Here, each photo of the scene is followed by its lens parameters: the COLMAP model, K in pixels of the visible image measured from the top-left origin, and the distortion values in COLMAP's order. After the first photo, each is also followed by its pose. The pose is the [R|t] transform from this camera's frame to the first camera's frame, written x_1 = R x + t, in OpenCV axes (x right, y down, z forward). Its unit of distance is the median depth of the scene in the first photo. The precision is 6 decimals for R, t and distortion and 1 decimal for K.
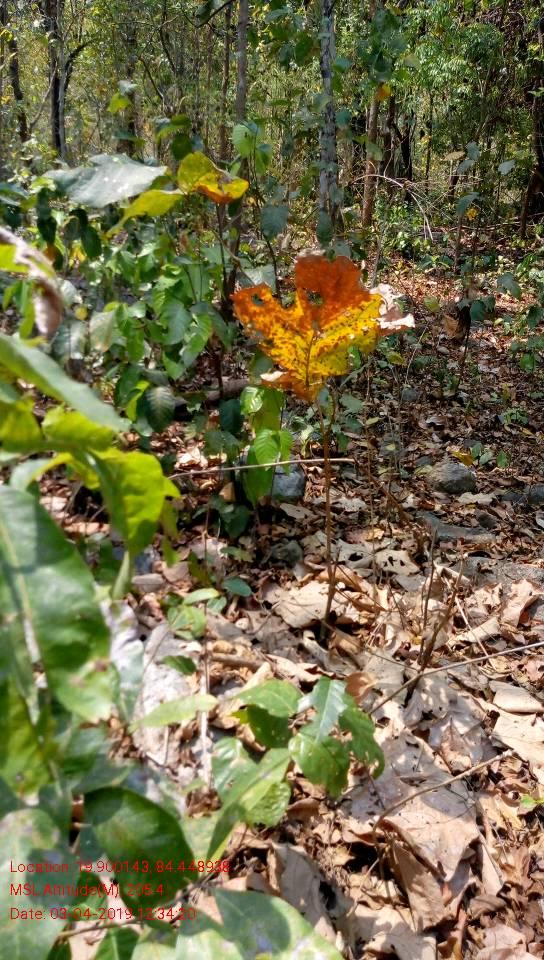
lens RADIAL K [[728.5, 0, 272.5], [0, 728.5, 481.0], [0, 0, 1]] dist [0.021434, -0.065938]
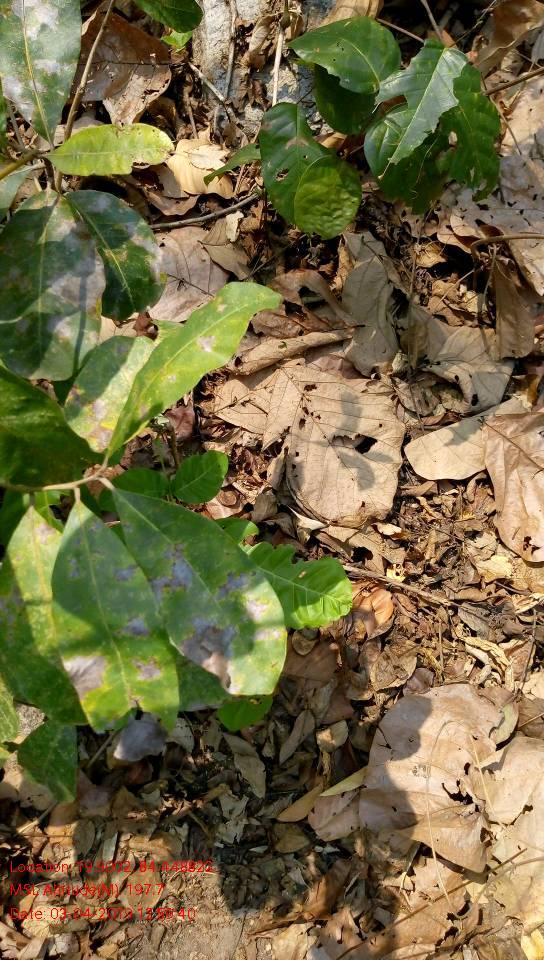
lens RADIAL K [[728.5, 0, 278.3], [0, 728.5, 479.5], [0, 0, 1]] dist [0.021434, -0.065938]
pose [[0.976965, 0.180292, -0.114172, 0.068309], [-0.010480, 0.574897, 0.818159, -0.001841], [0.213144, -0.798116, 0.563543, 0.317011]]
